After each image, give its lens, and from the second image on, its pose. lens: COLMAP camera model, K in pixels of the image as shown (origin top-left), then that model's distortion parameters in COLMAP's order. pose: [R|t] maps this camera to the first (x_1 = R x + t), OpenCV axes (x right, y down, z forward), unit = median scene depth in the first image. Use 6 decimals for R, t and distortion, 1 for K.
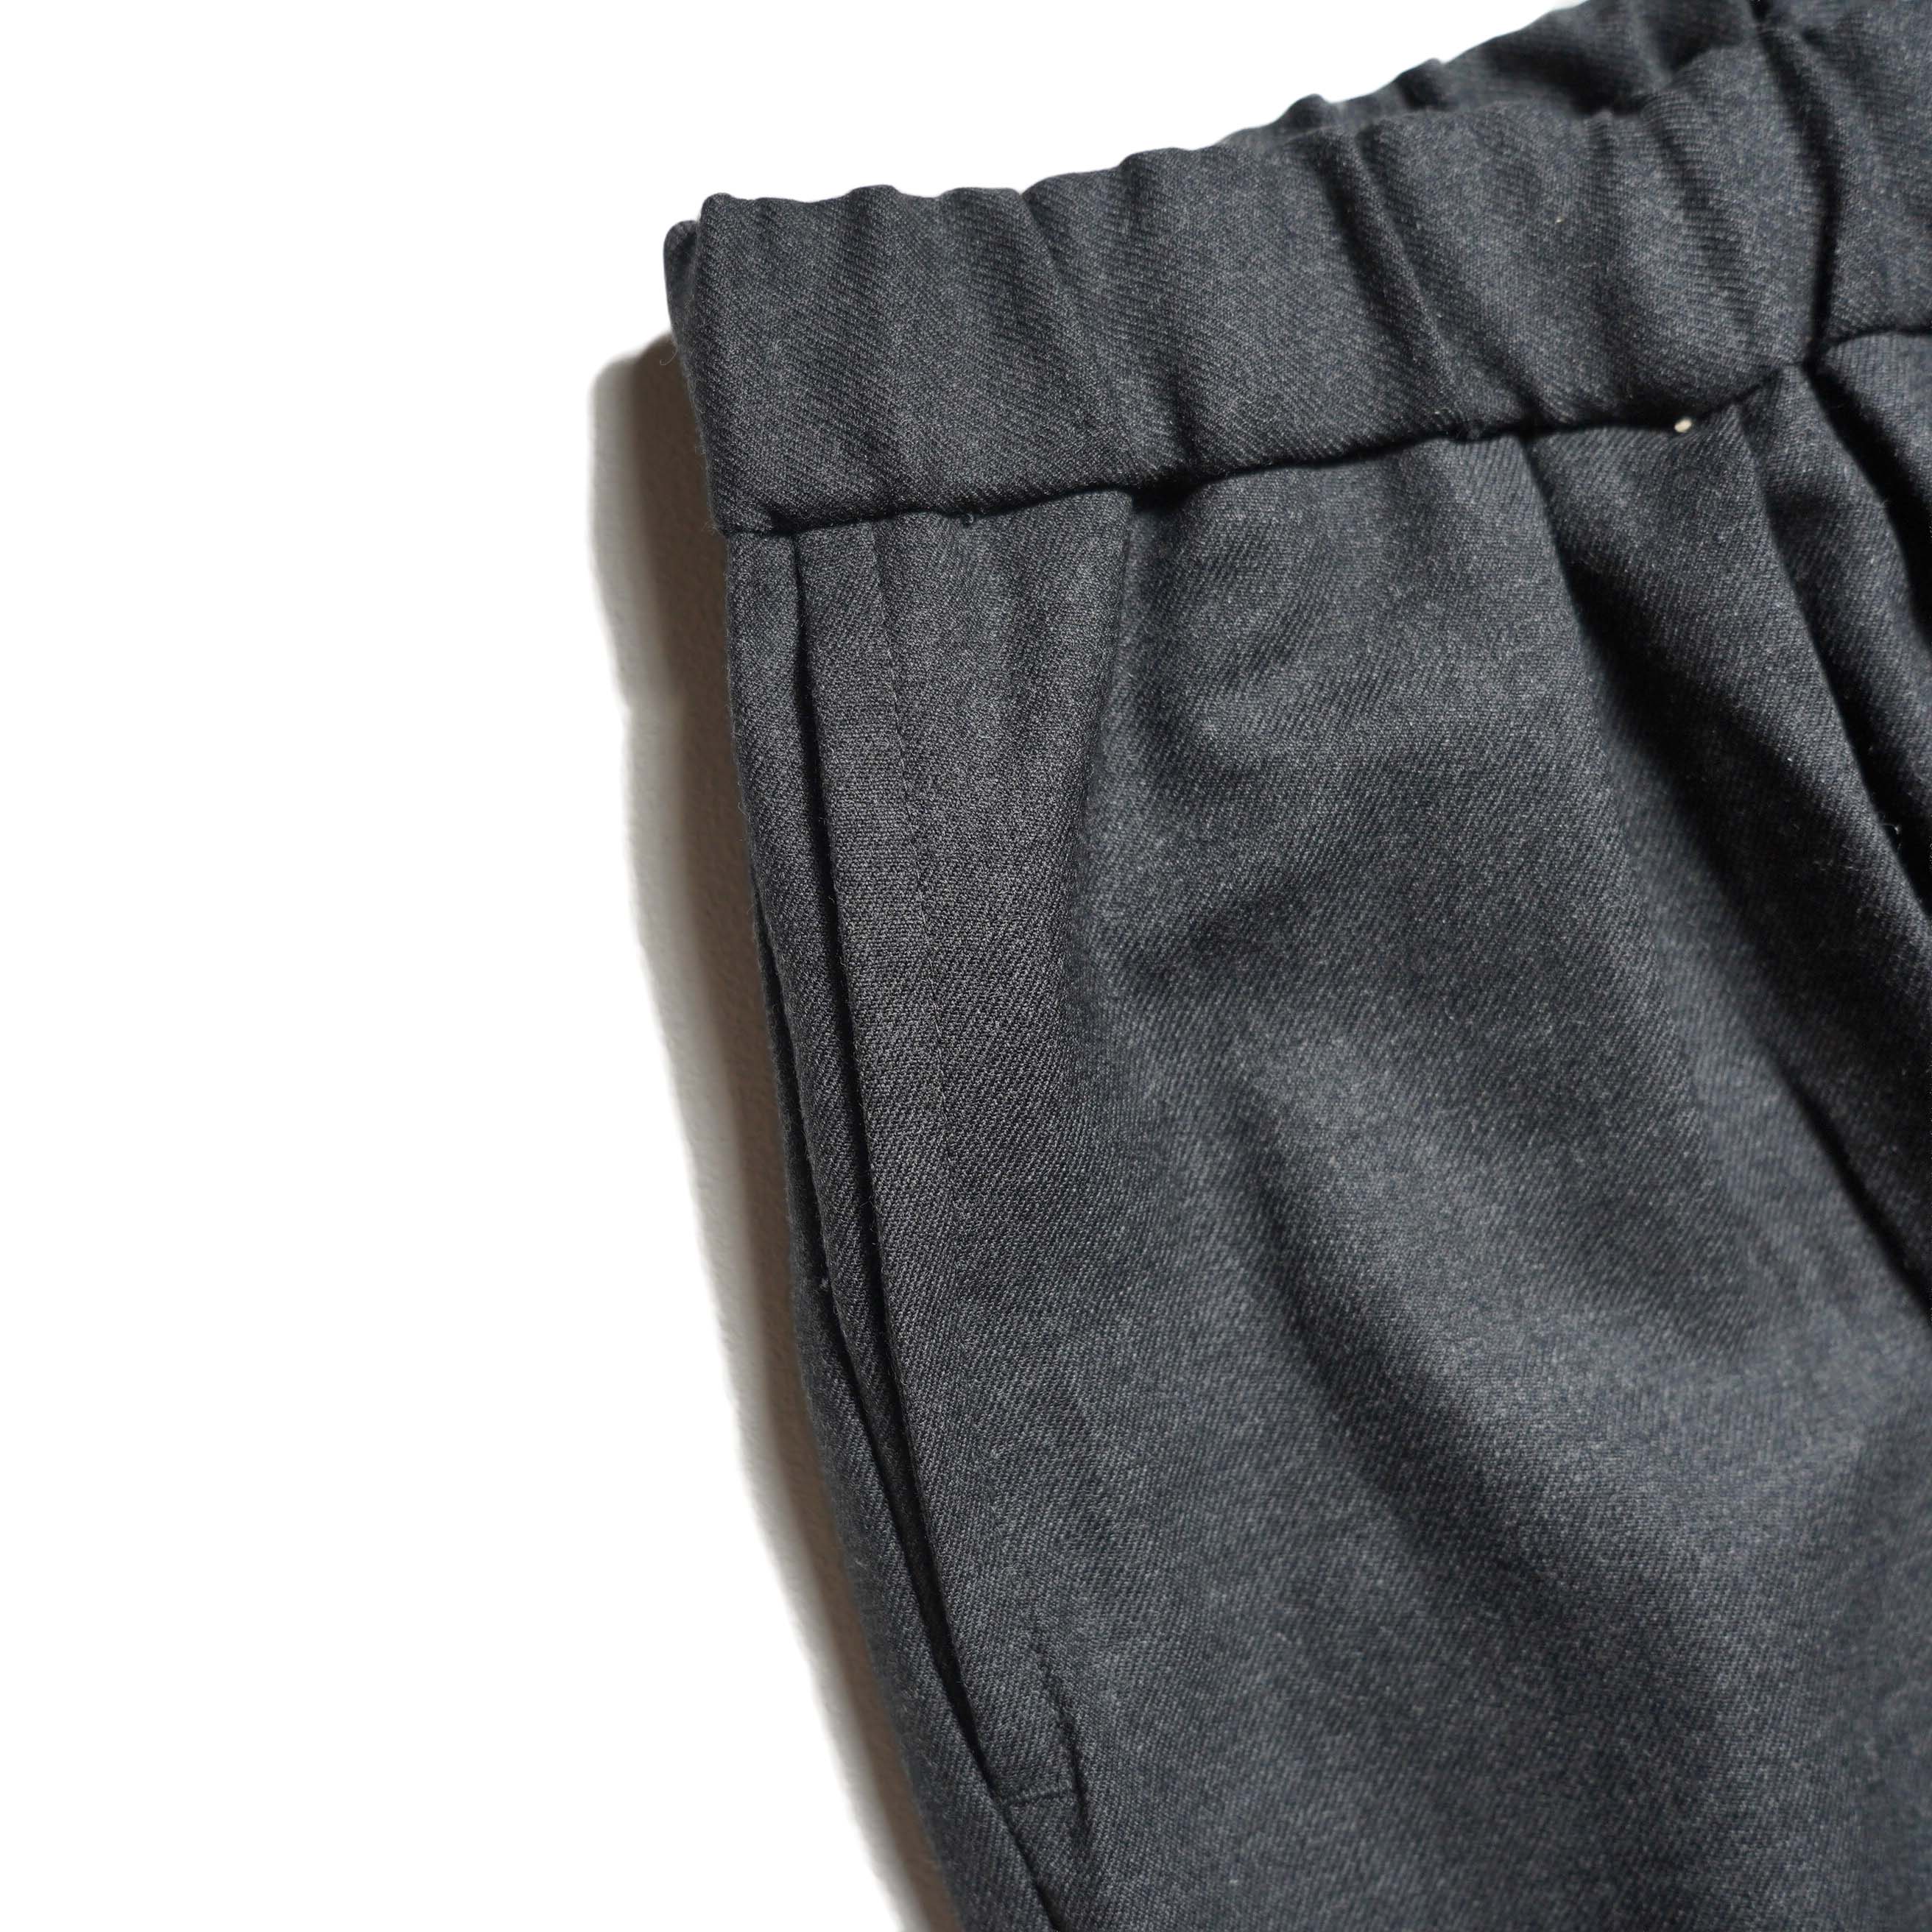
lens RADIAL K [[2292.8, 0, 966.0], [0, 2292.8, 966.0], [0, 0, 1]] dist [-0.014803, 0.020118]
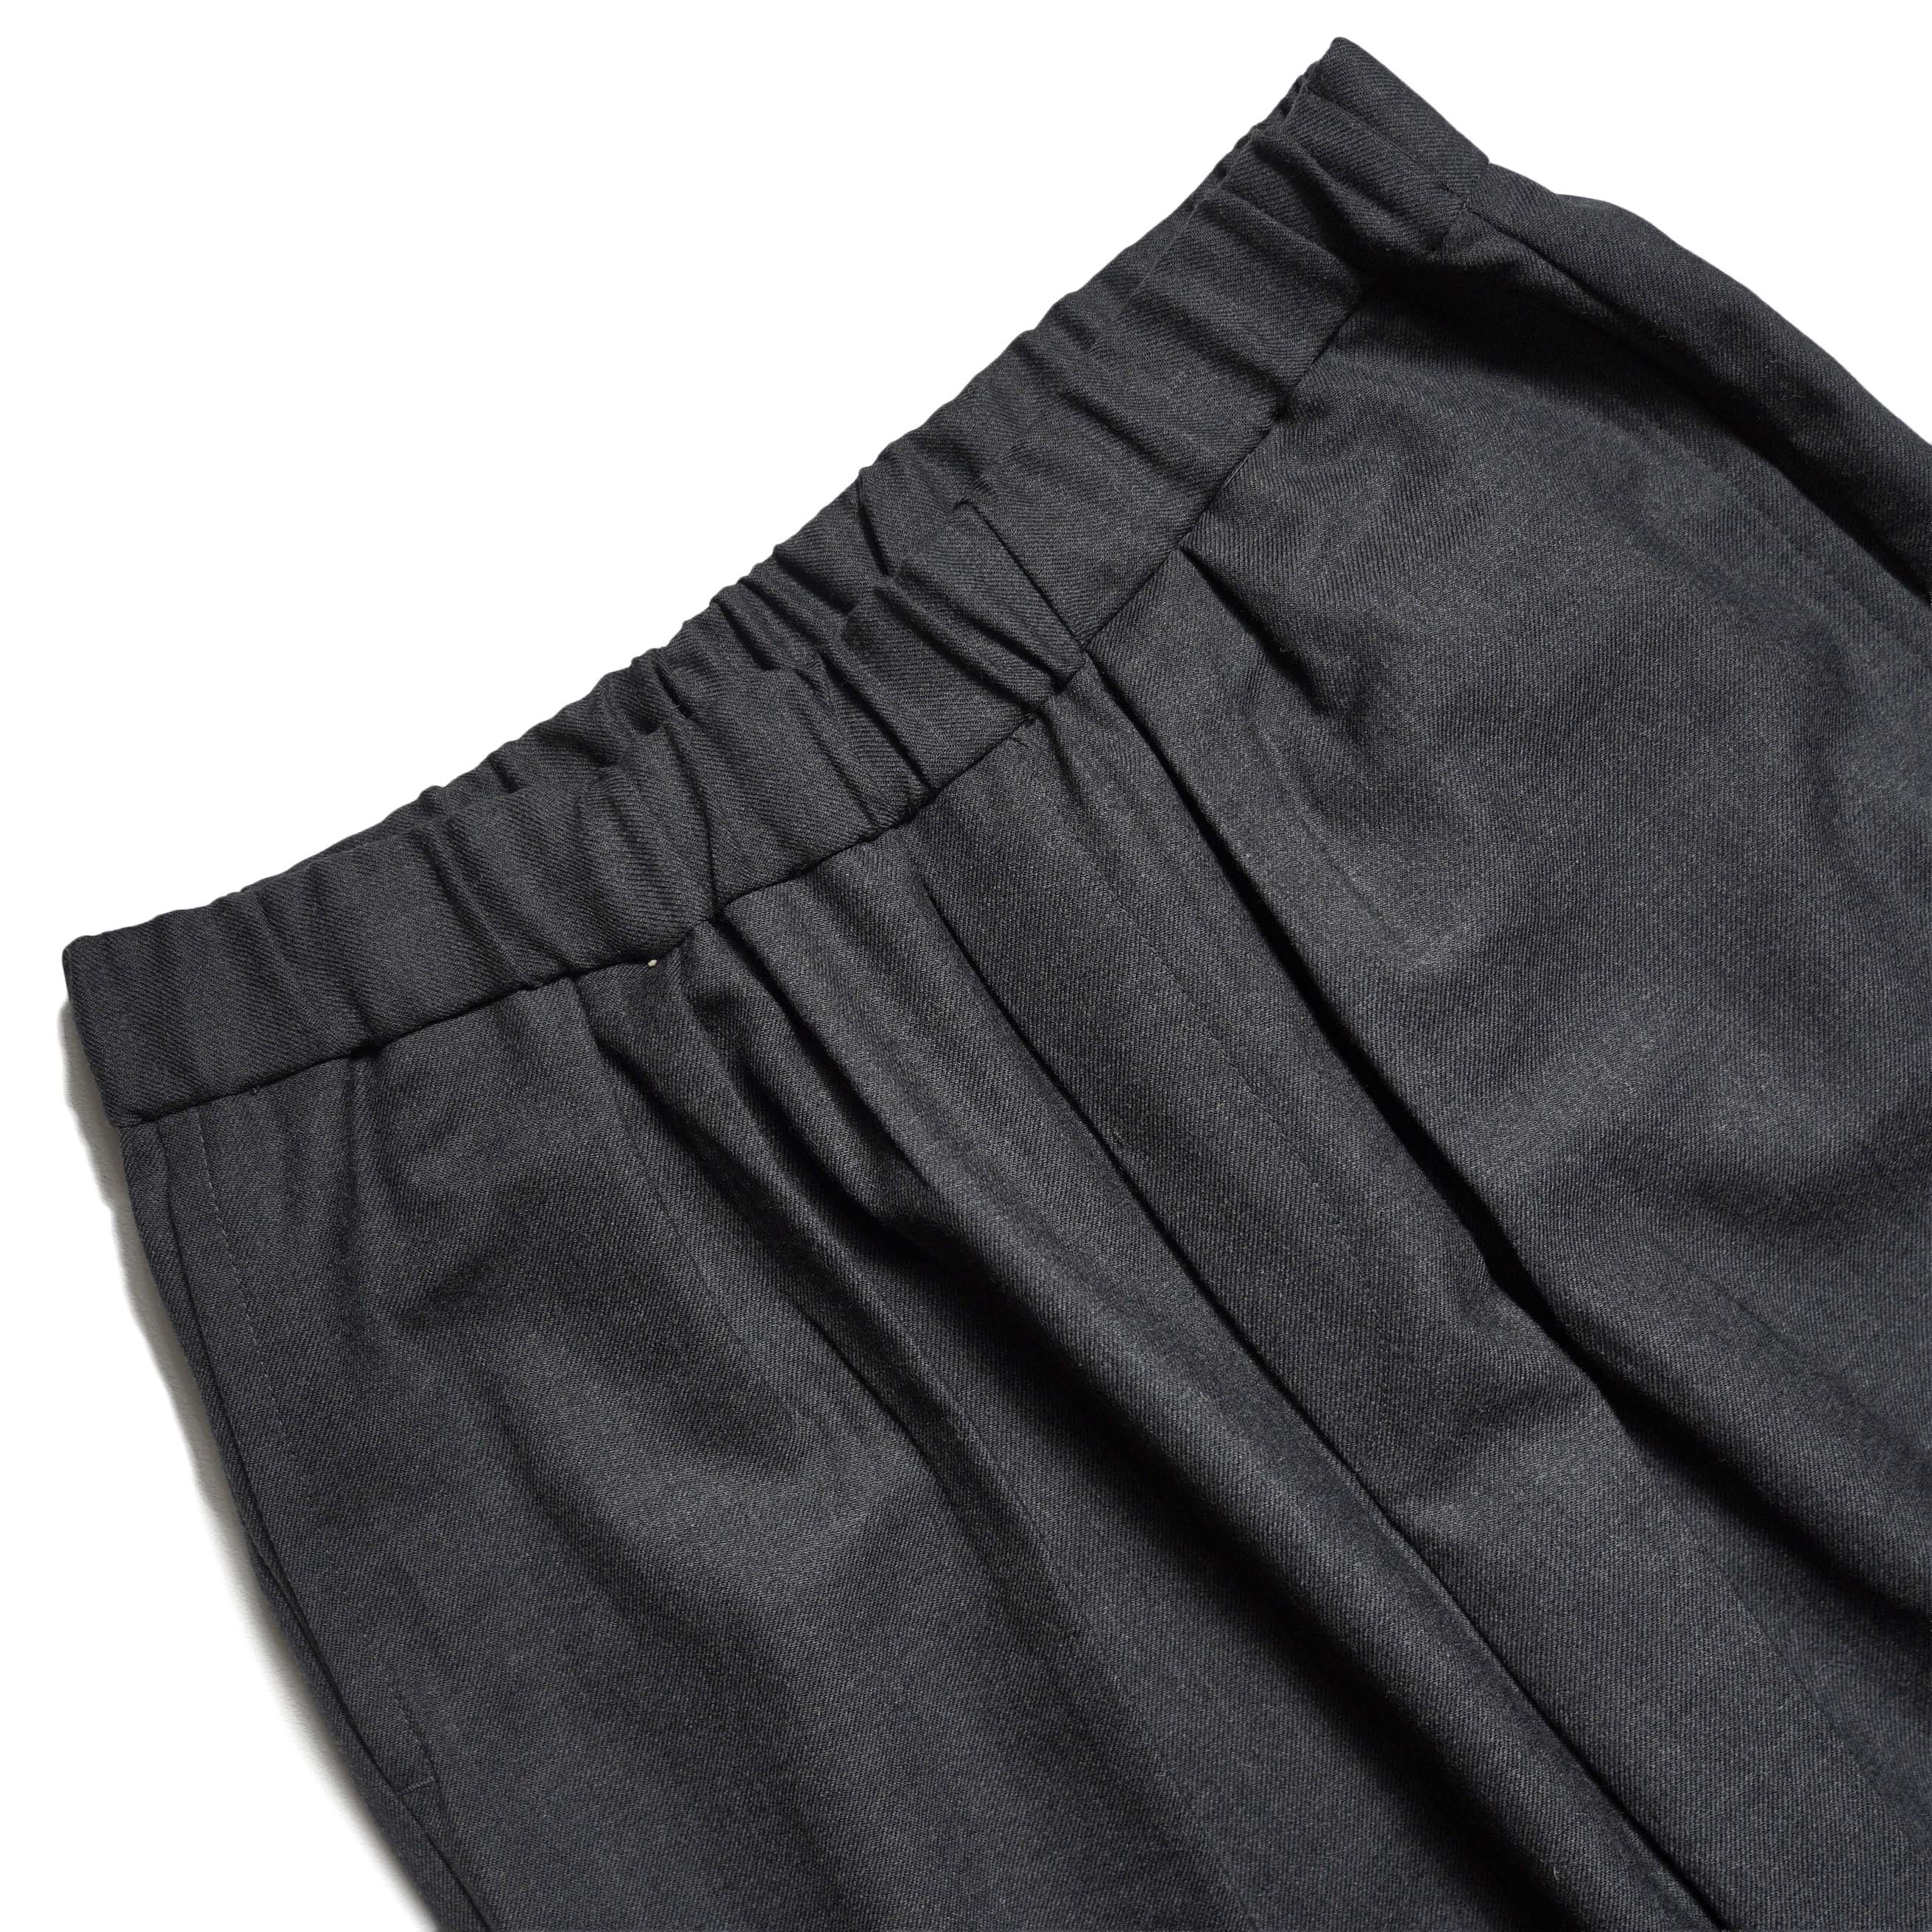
lens RADIAL K [[2292.8, 0, 966.0], [0, 2292.8, 966.0], [0, 0, 1]] dist [-0.014803, 0.020118]
pose [[0.985443, -0.167309, -0.030161, 0.600269], [0.168557, 0.984657, 0.045150, -0.272341], [0.022145, -0.049577, 0.998525, -0.728553]]
